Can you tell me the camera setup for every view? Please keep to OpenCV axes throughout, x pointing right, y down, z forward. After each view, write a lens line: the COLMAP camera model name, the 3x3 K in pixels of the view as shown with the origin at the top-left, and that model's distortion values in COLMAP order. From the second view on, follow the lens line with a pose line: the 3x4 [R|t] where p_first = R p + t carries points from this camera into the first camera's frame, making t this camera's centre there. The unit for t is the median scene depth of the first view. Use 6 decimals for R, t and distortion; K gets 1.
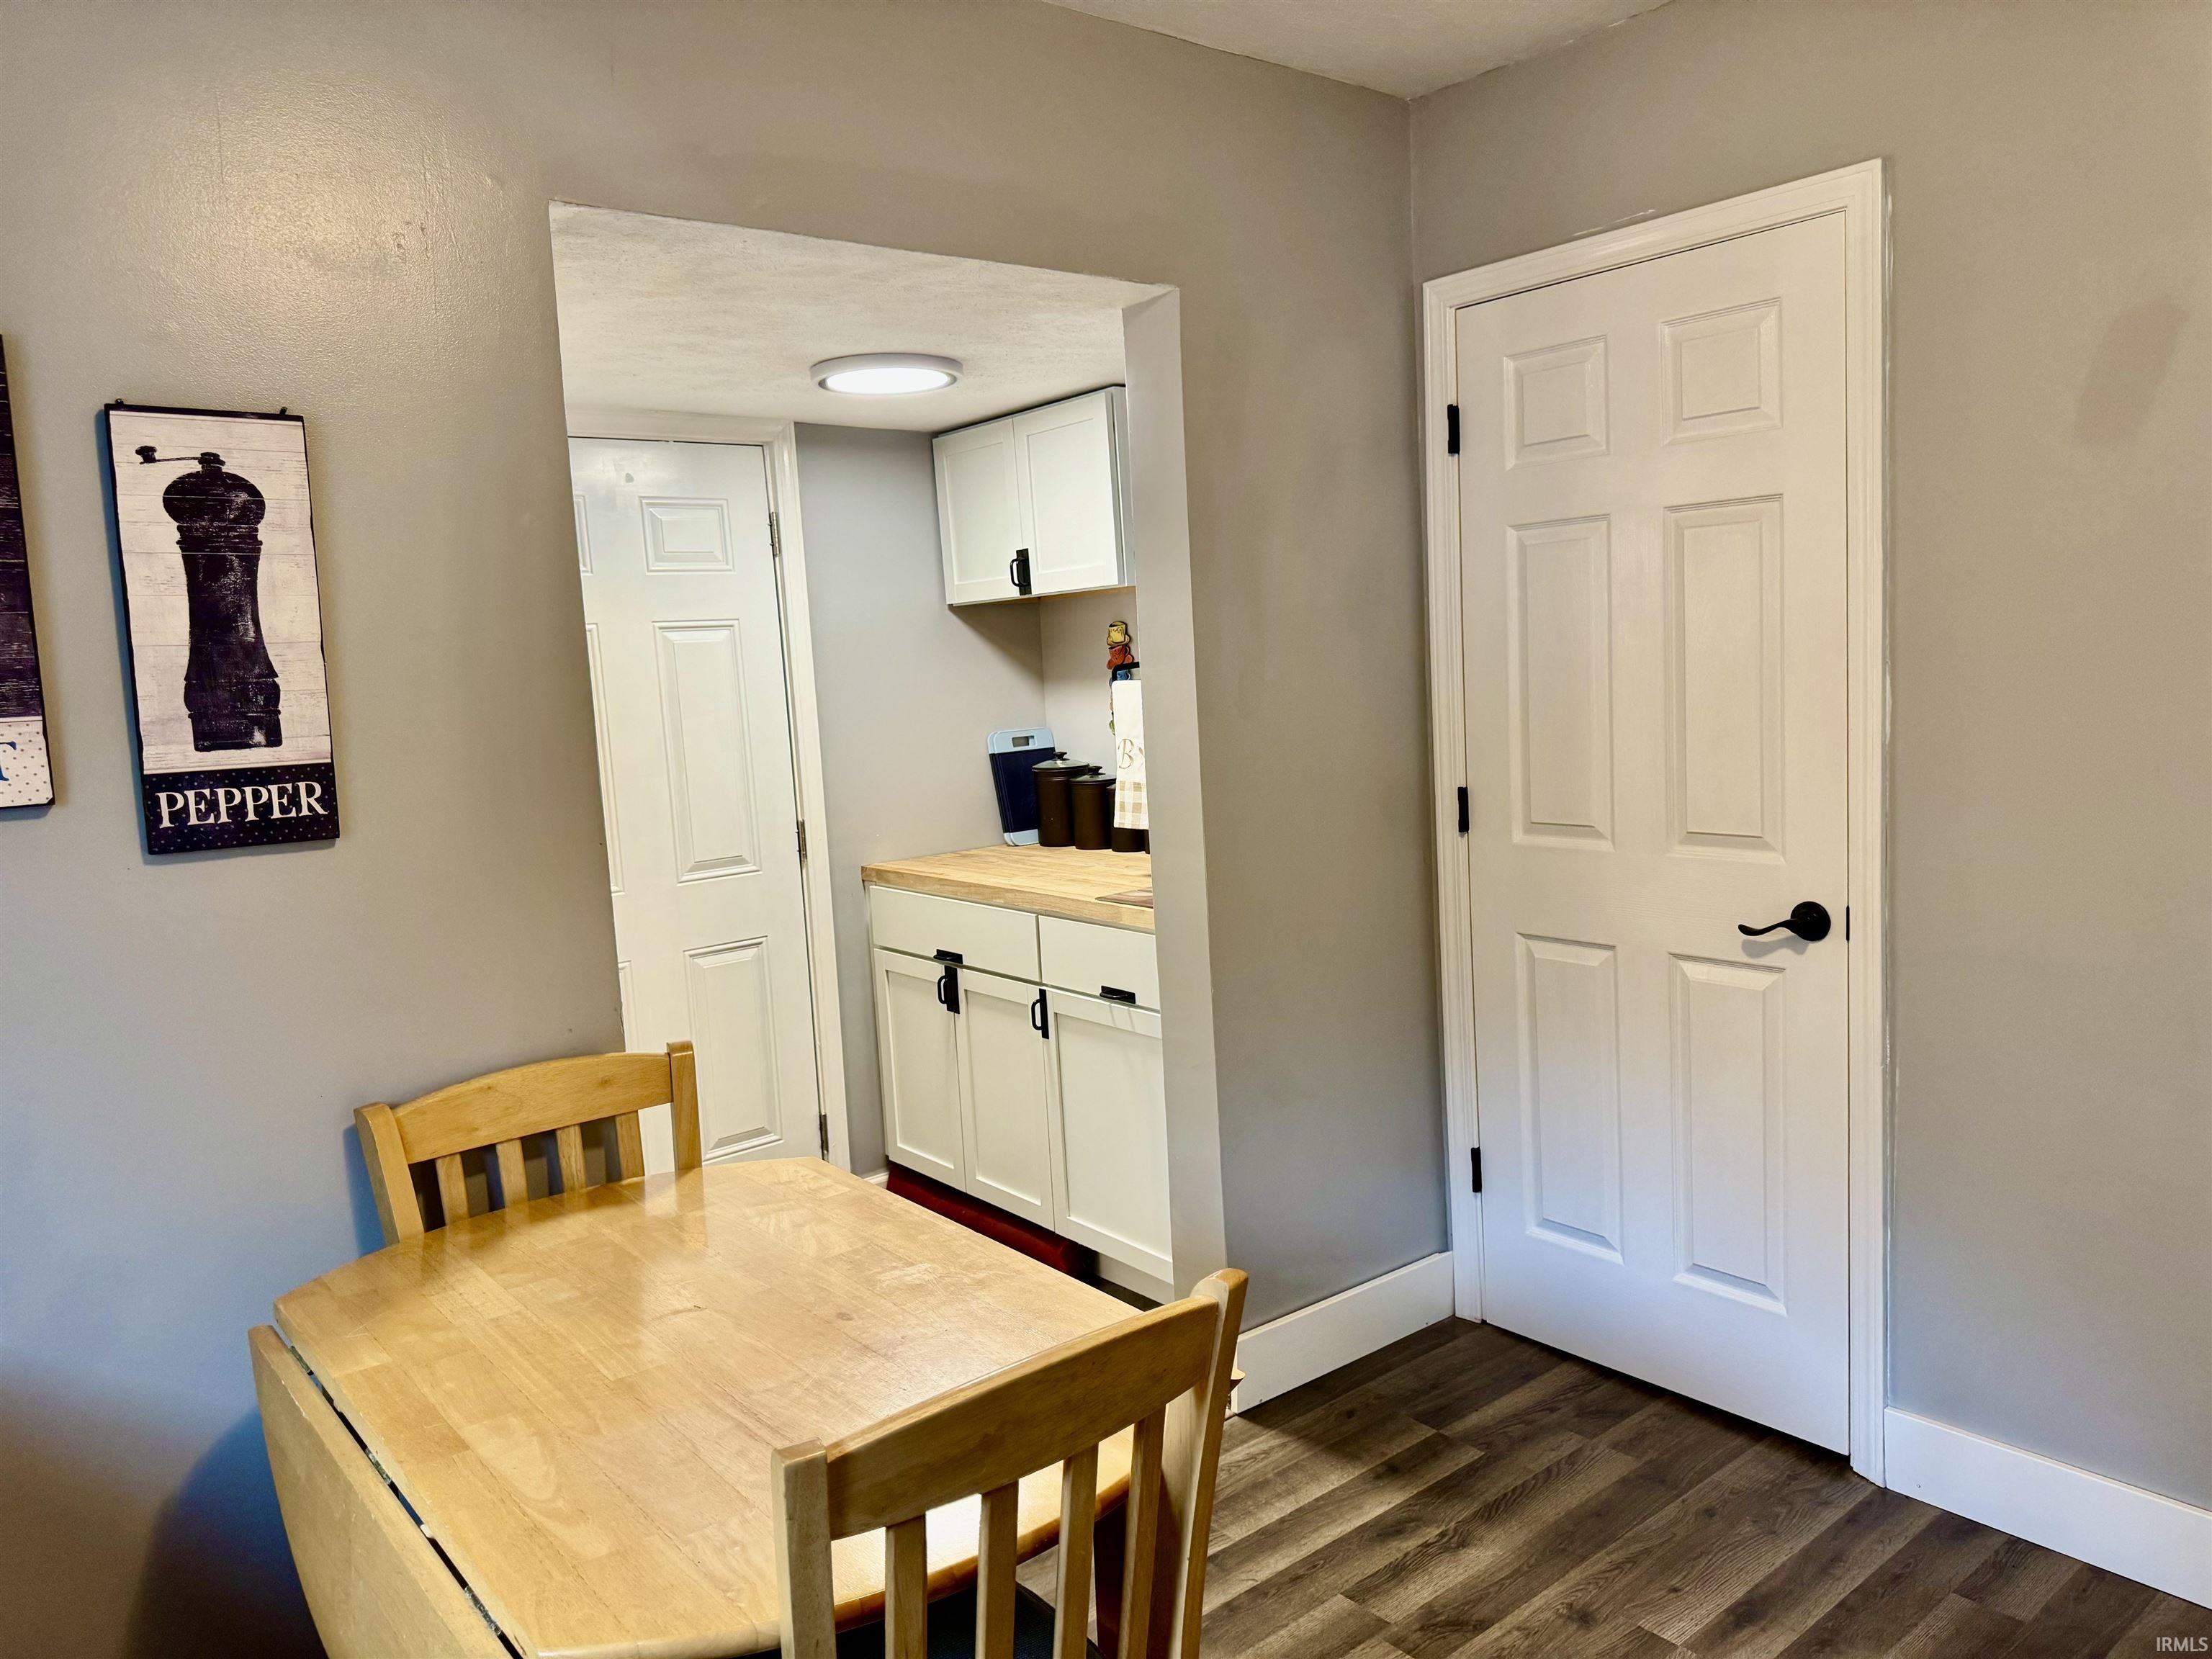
lens RADIAL K [[1572.4, 0, 1118.2], [0, 1572.4, 820.3], [0, 0, 1]] dist [0.050658, -0.086960]
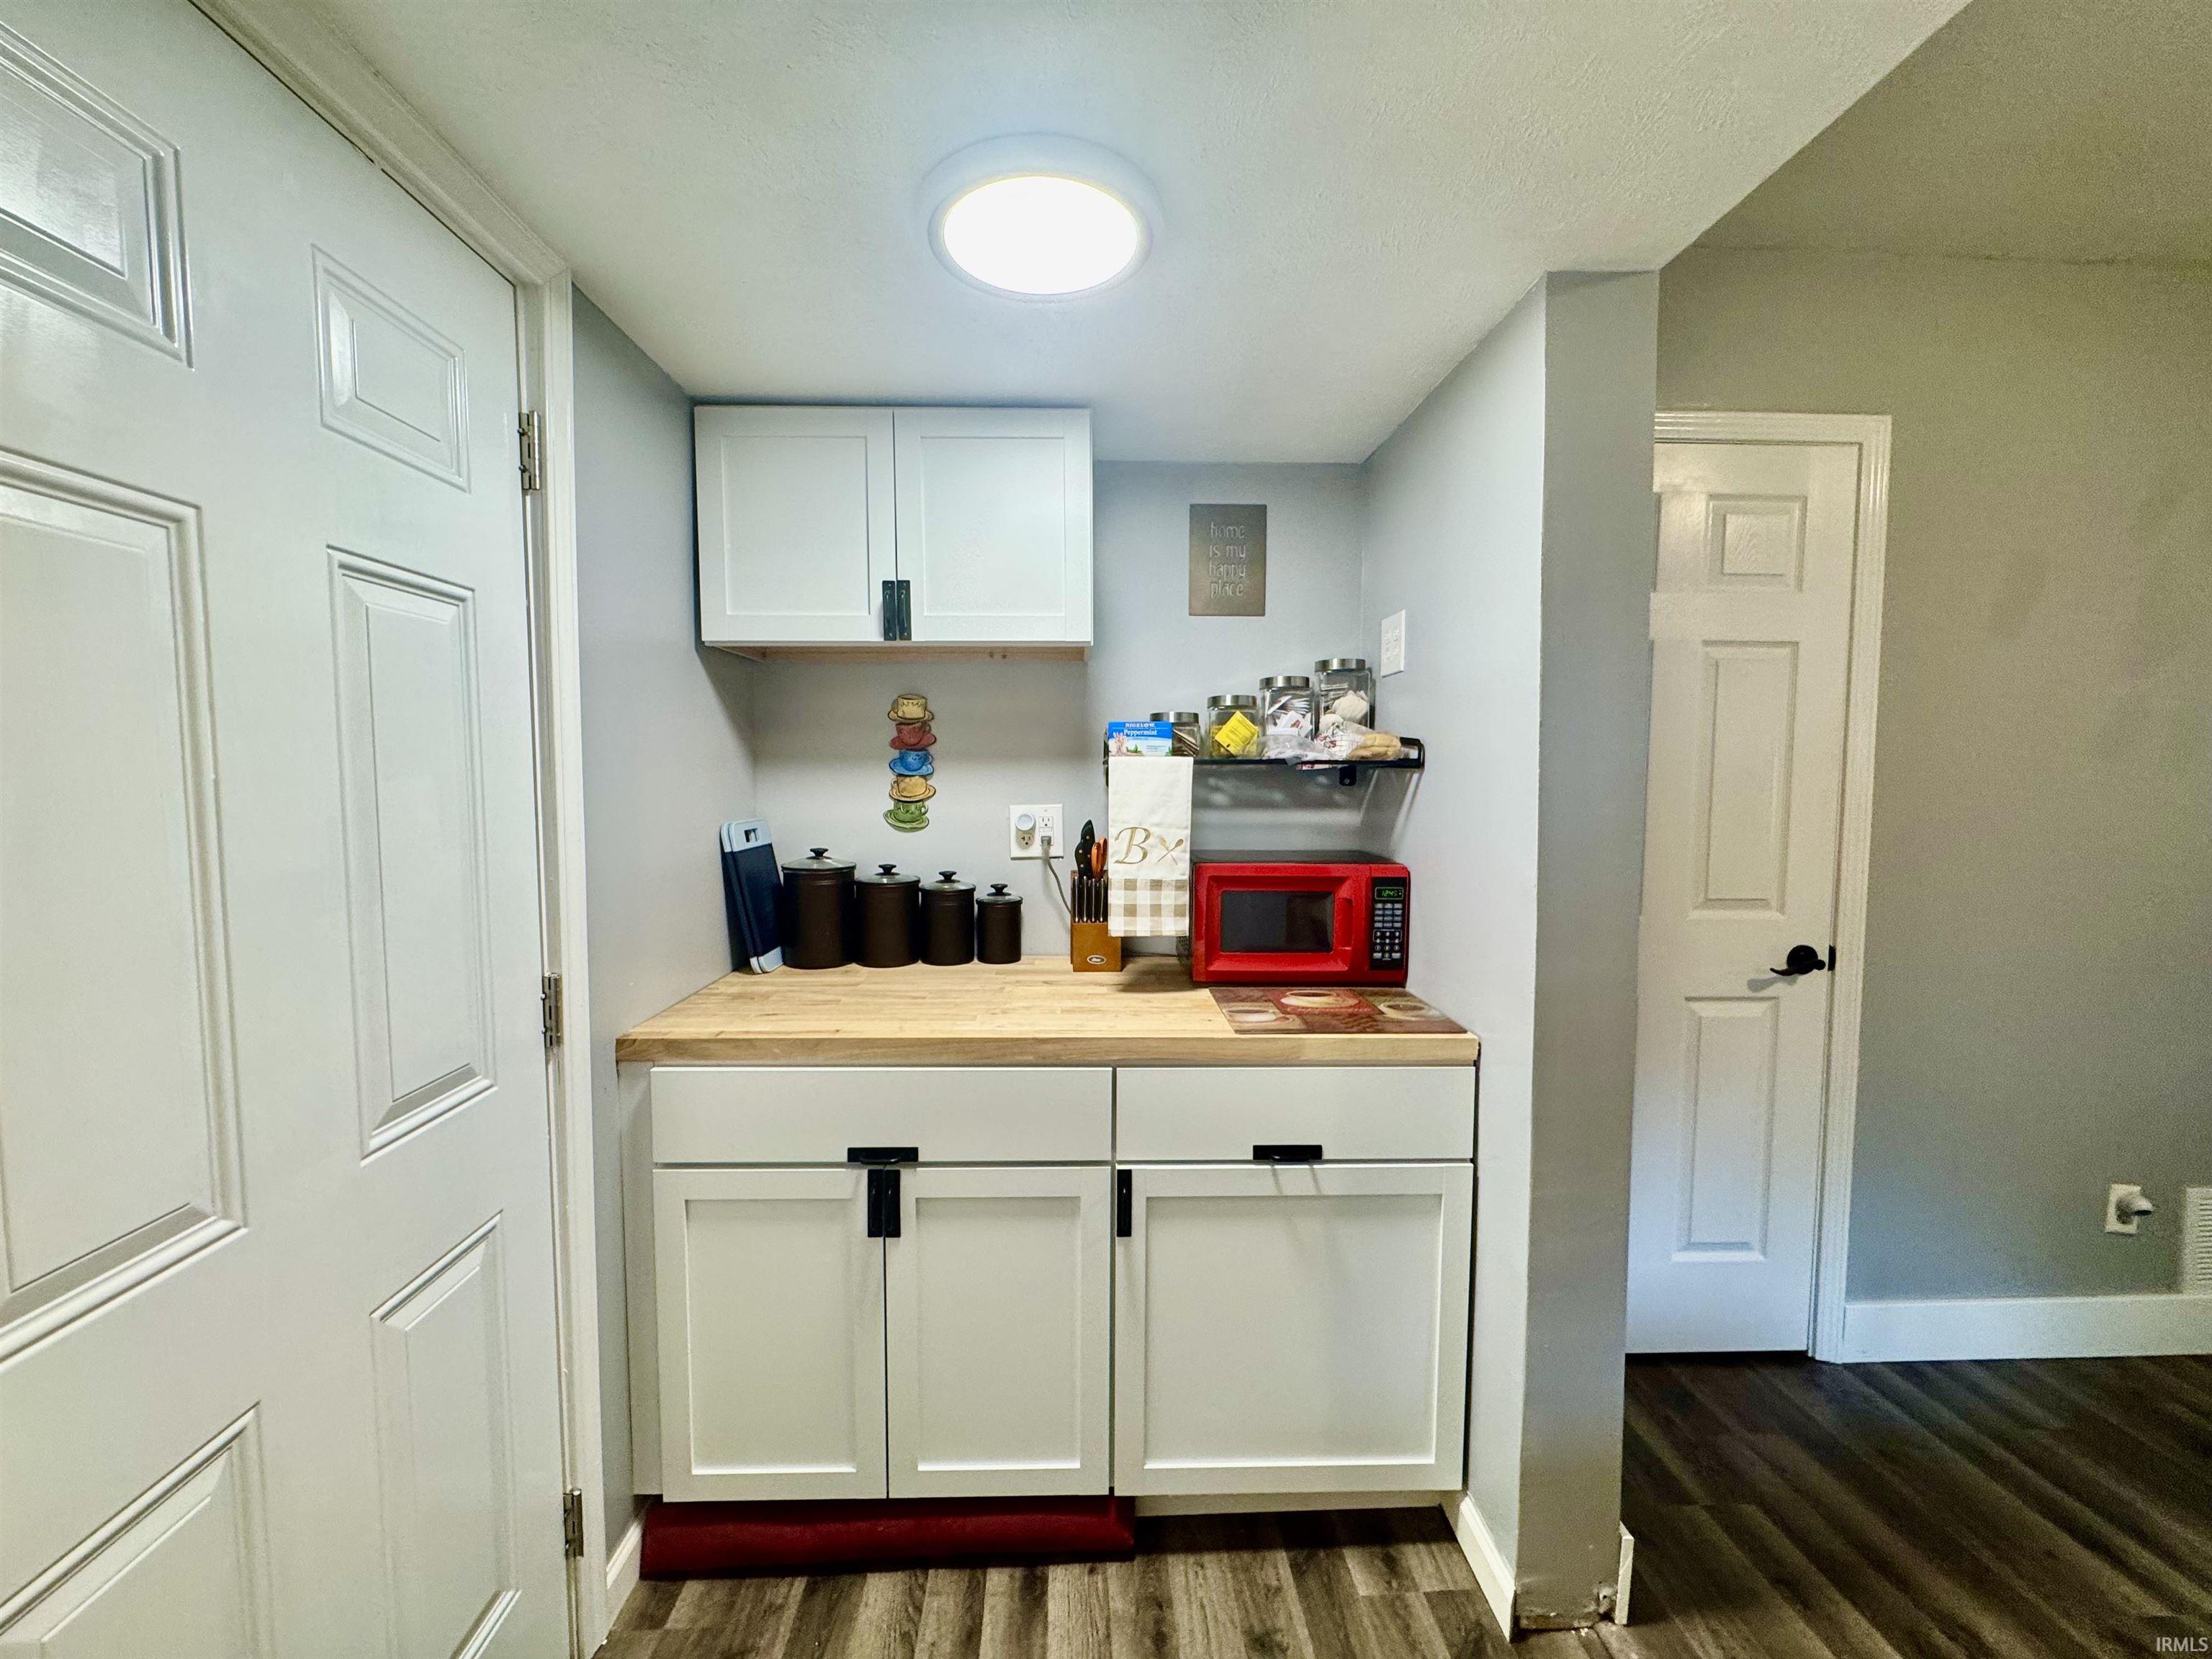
lens RADIAL K [[886.6, 0, 1103.0], [0, 886.6, 825.5], [0, 0, 1]] dist [-0.010651, 0.004173]
pose [[0.593154, 0.007578, 0.805053, -0.563806], [0.048873, 0.997773, -0.045401, -0.048900], [-0.803604, 0.066276, 0.591462, 1.104719]]
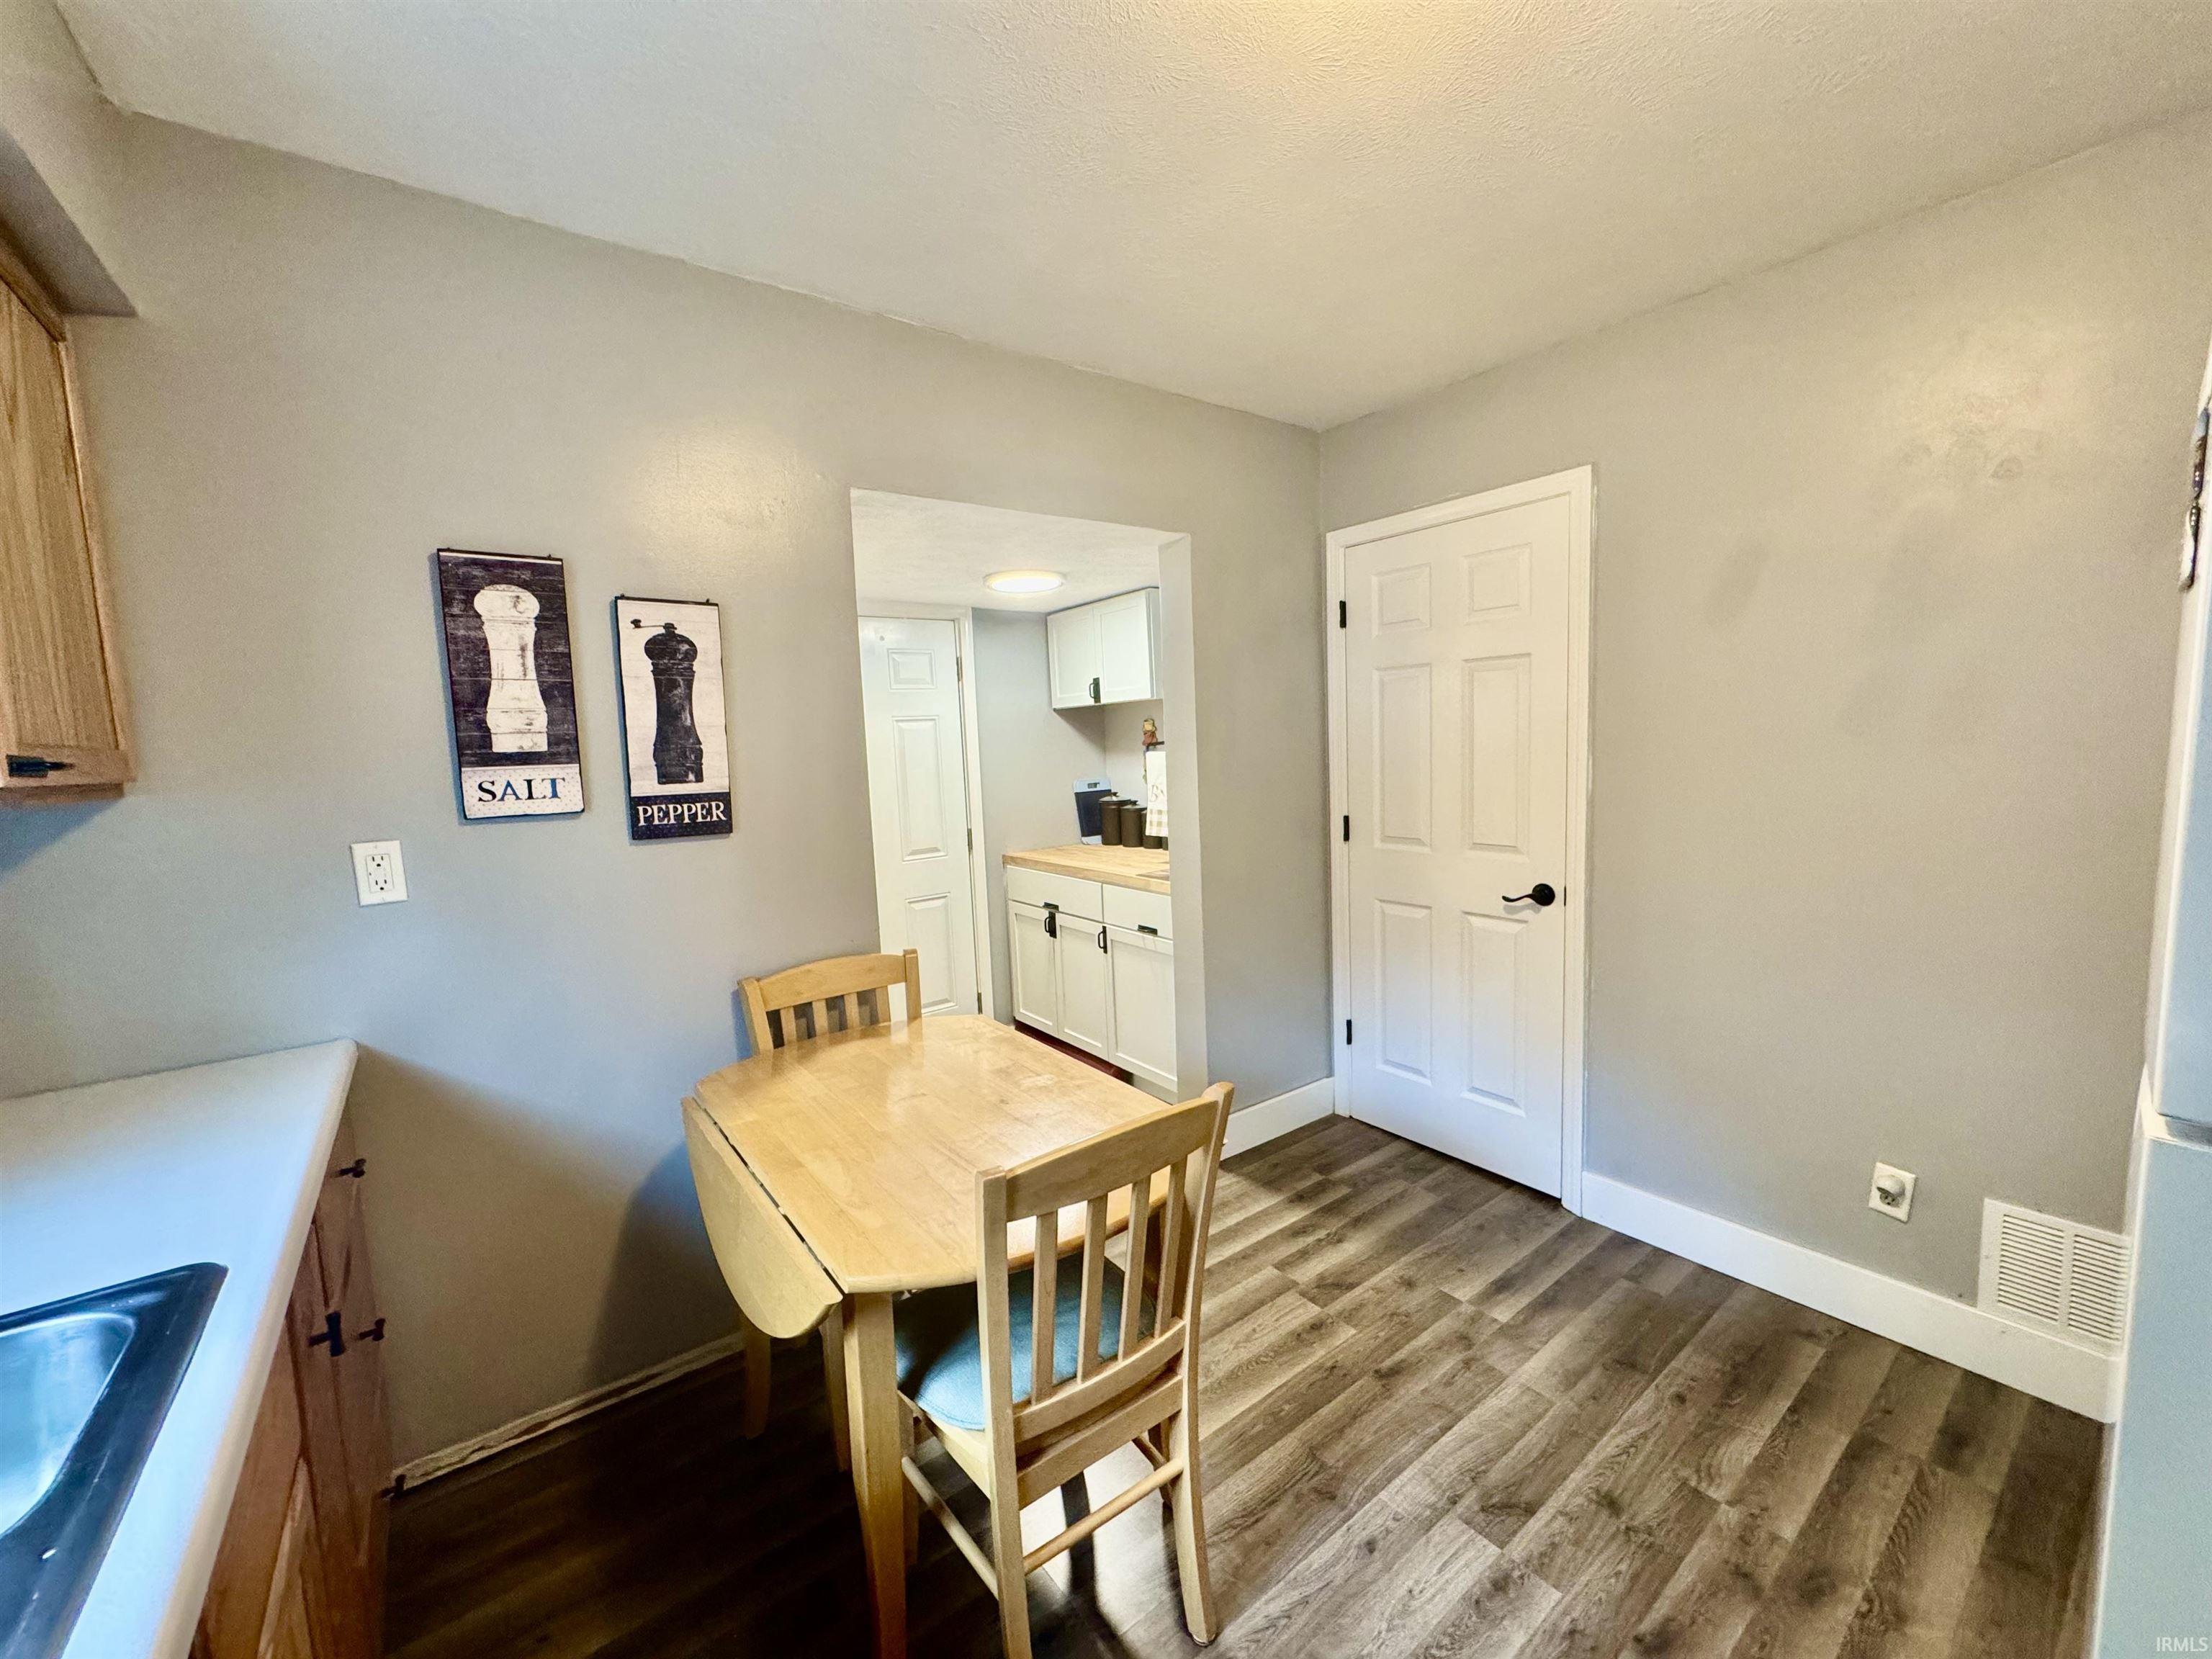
lens RADIAL K [[886.6, 0, 1103.0], [0, 886.6, 825.5], [0, 0, 1]] dist [-0.010651, 0.004173]
pose [[0.999071, 0.017255, -0.039490, -0.017733], [-0.017504, 0.999829, -0.005982, 0.001103], [0.039380, 0.006668, 0.999202, -0.007124]]
